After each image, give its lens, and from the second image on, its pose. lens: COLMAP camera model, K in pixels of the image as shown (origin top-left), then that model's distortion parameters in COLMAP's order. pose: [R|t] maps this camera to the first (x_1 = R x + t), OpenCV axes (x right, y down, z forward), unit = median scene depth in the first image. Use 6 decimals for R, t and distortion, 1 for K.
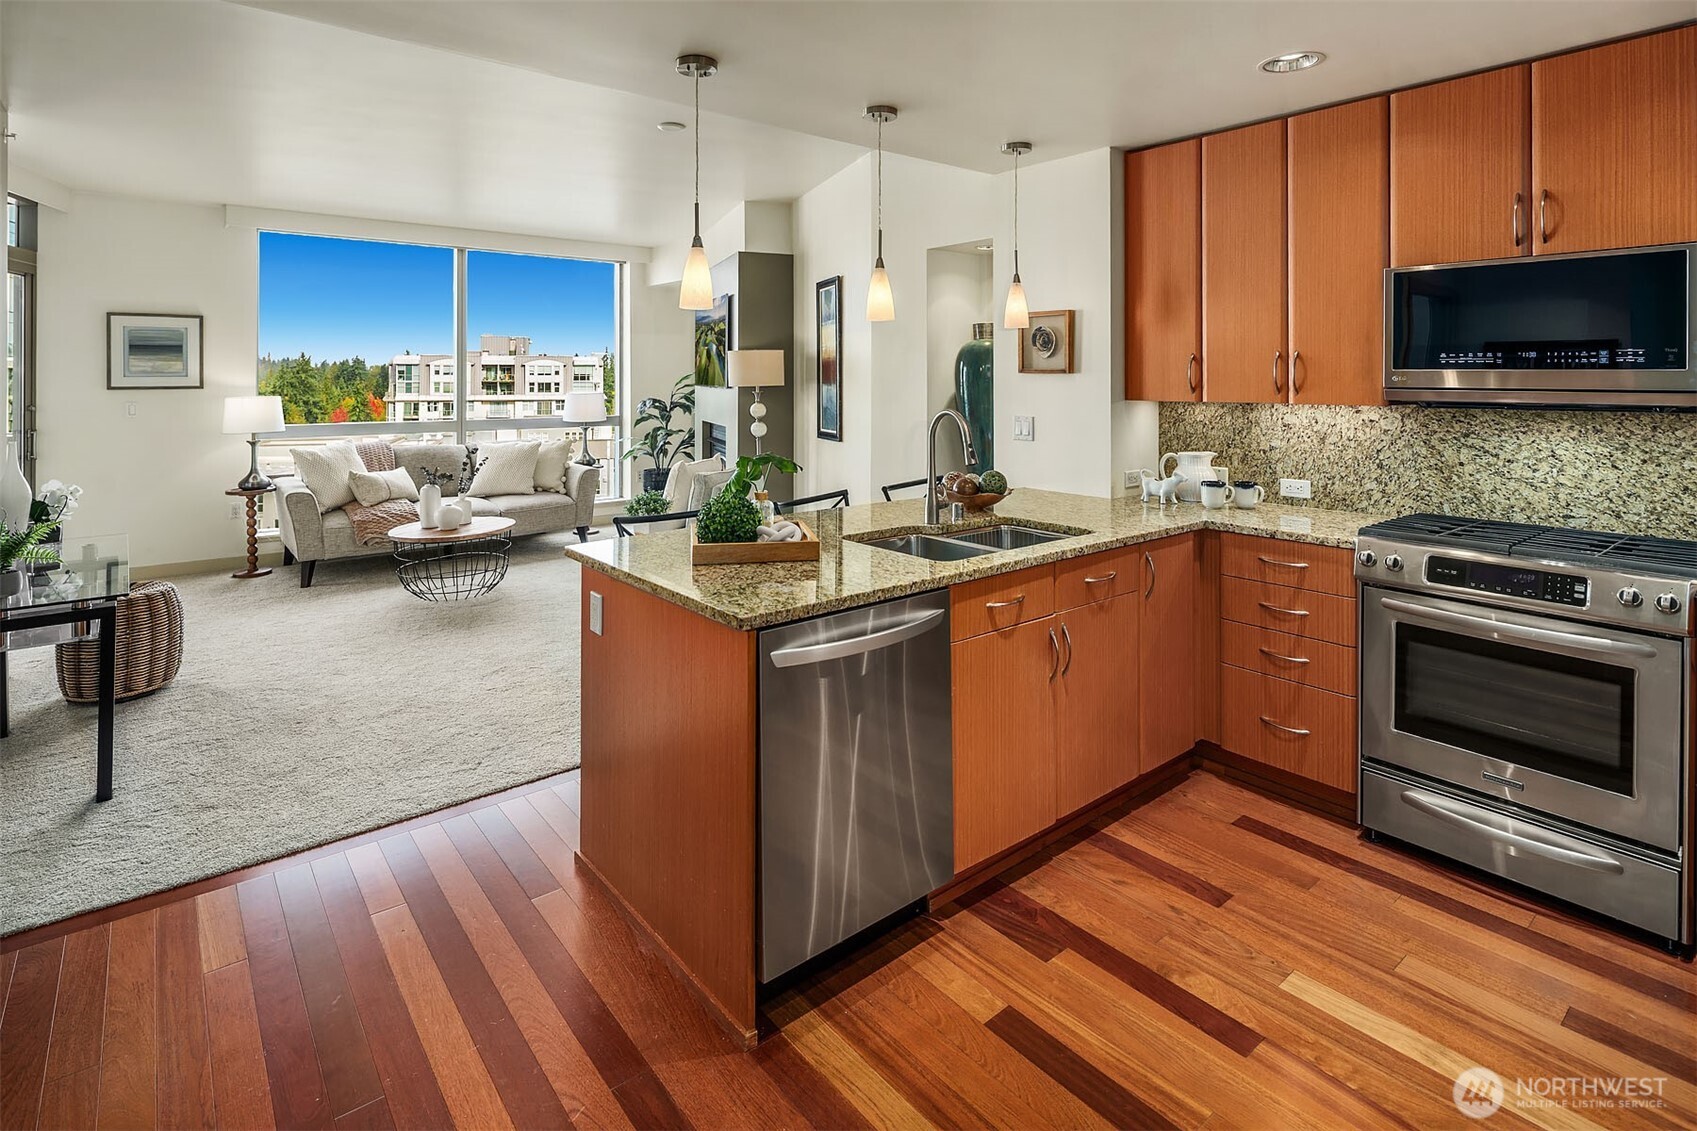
lens RADIAL K [[843.3, 0, 825.6], [0, 843.3, 379.4], [0, 0, 1]] dist [0.010431, -0.003305]
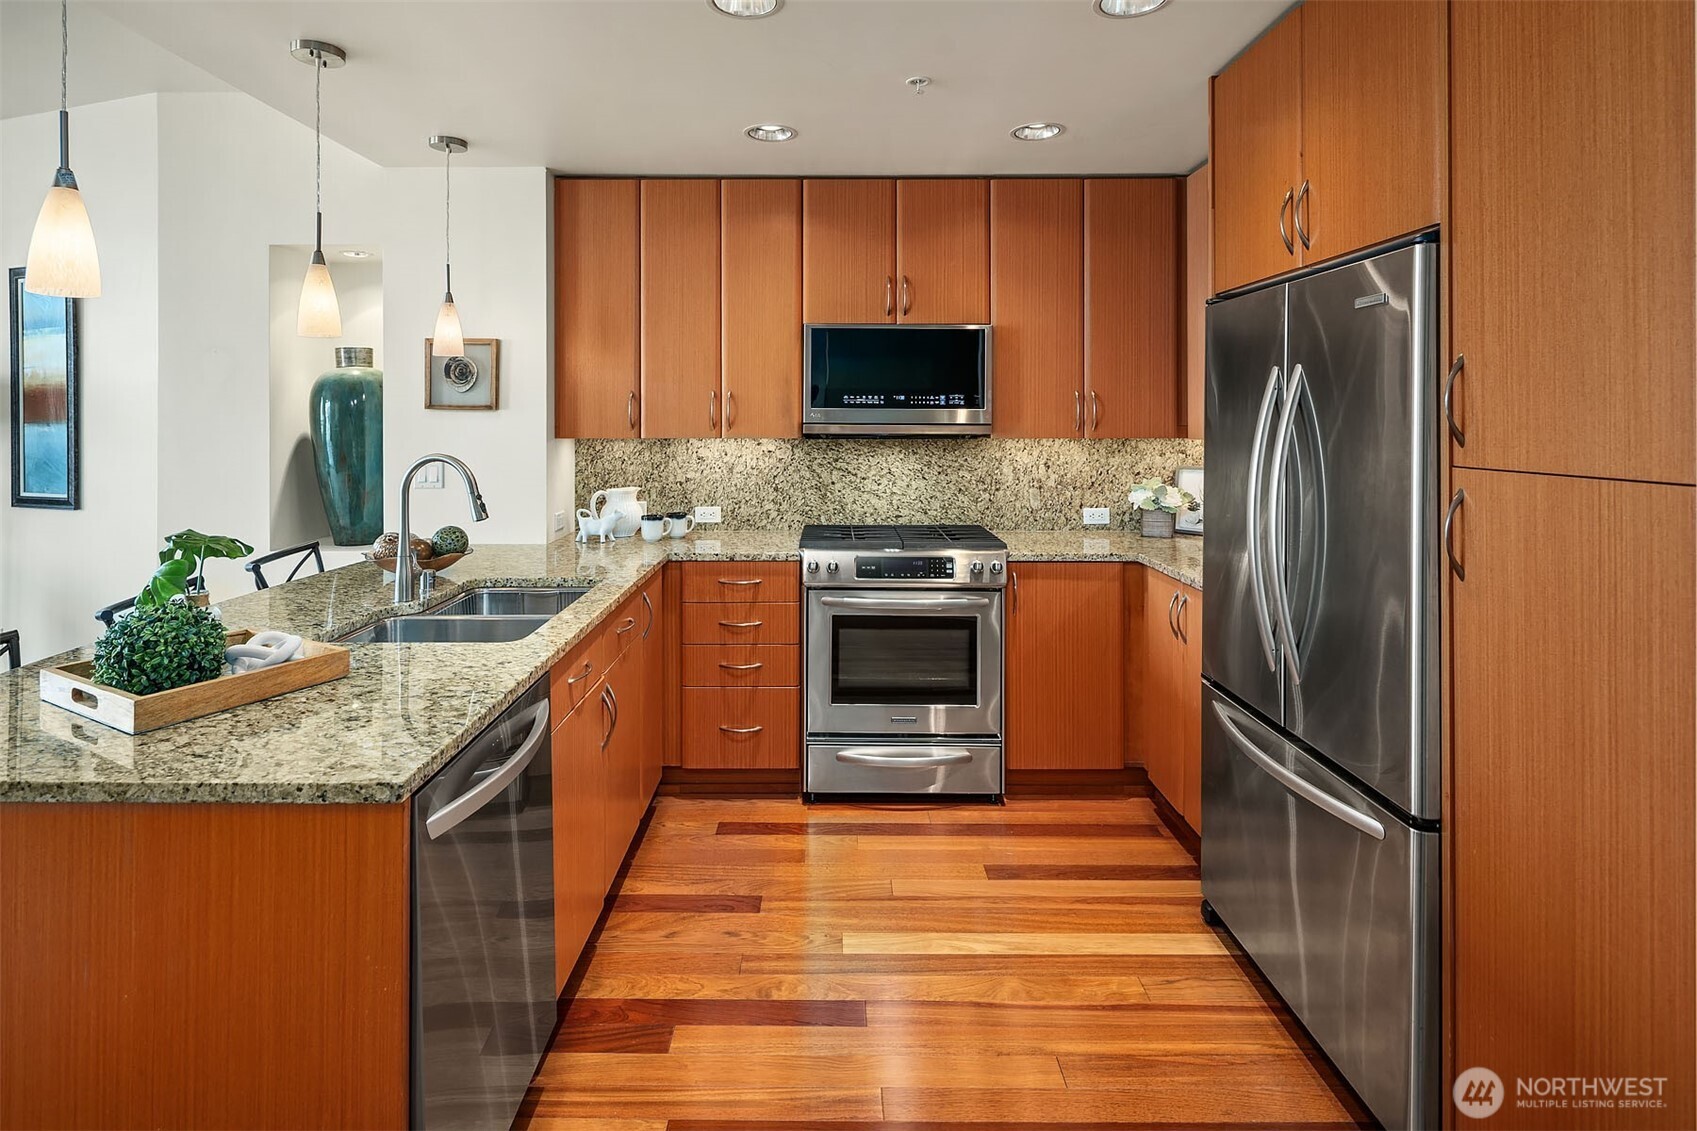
lens RADIAL K [[843.3, 0, 869.2], [0, 843.3, 421.9], [0, 0, 1]] dist [0.010431, -0.003305]
pose [[0.641545, -0.005825, 0.767063, -0.151070], [0.000923, 0.999976, 0.006822, -0.000136], [-0.767085, -0.003669, 0.641535, 0.125114]]
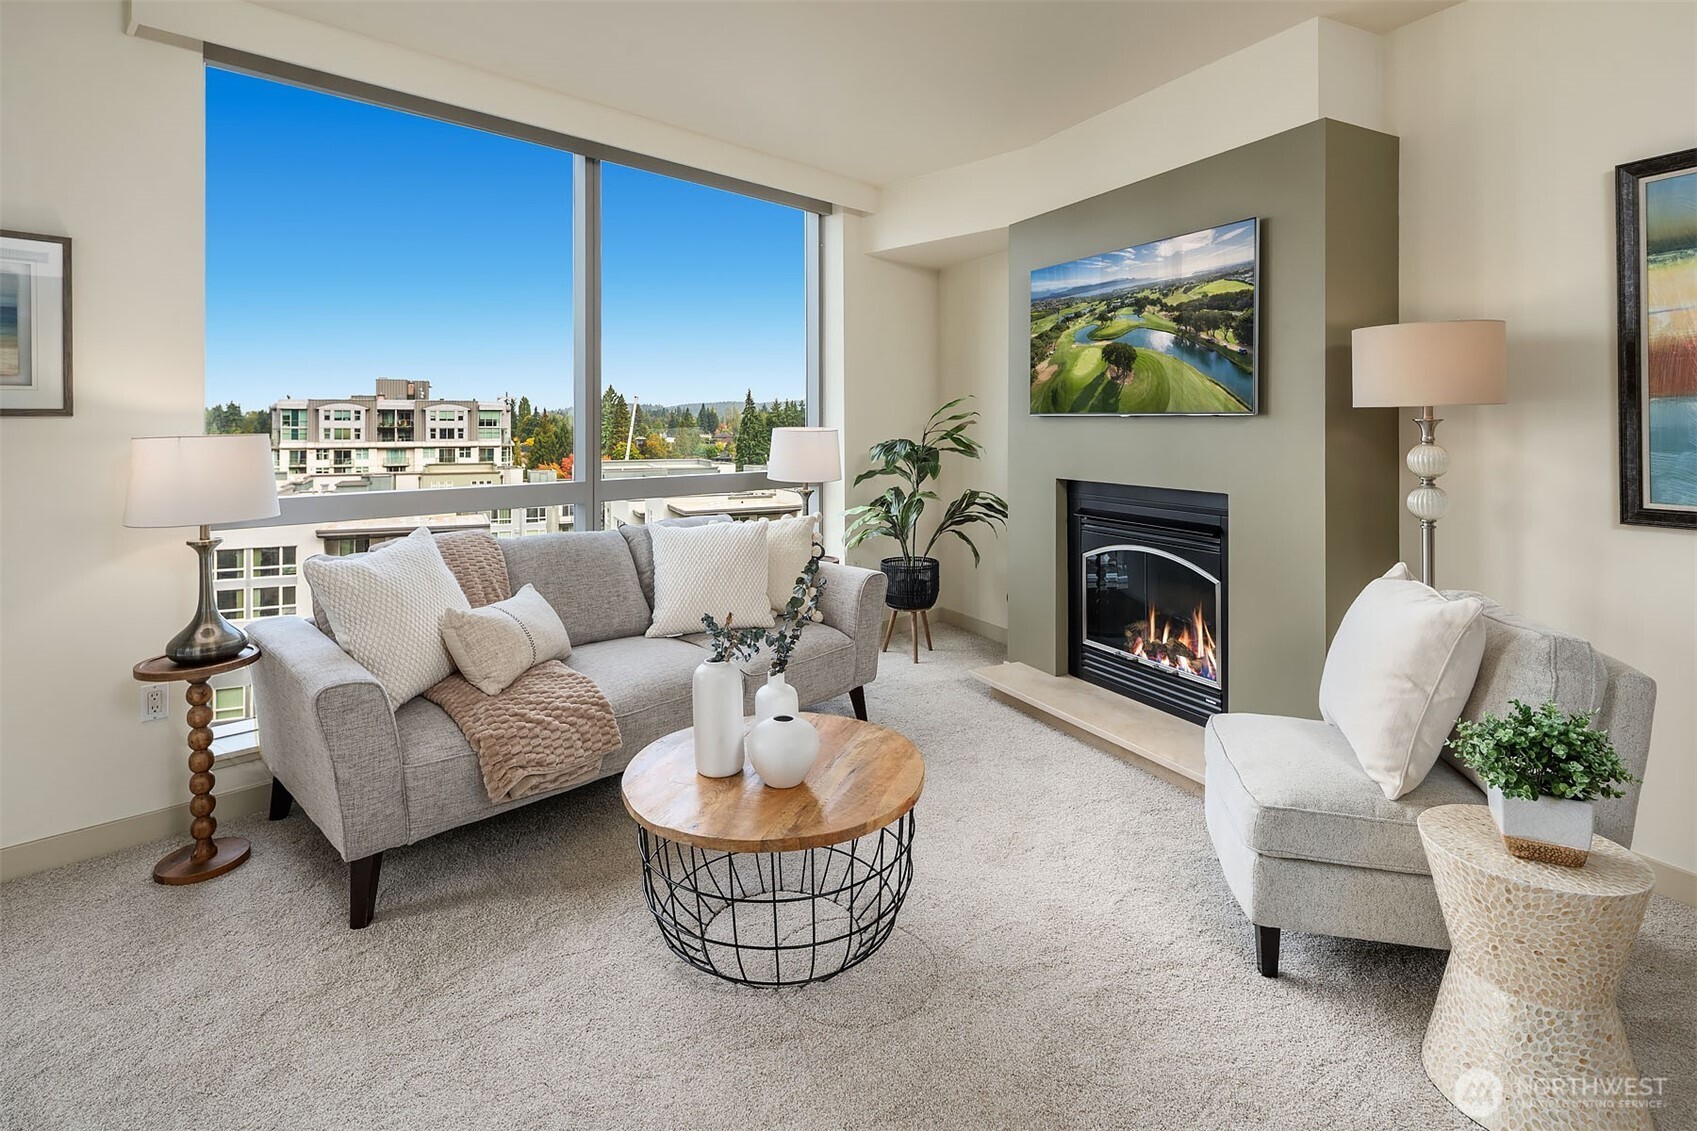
lens RADIAL K [[843.3, 0, 826.5], [0, 843.3, 424.2], [0, 0, 1]] dist [0.010431, -0.003305]
pose [[0.994360, -0.000371, 0.106056, -0.729894], [0.000527, 0.999999, -0.001445, 0.027957], [-0.106056, 0.001493, 0.994359, 0.971944]]
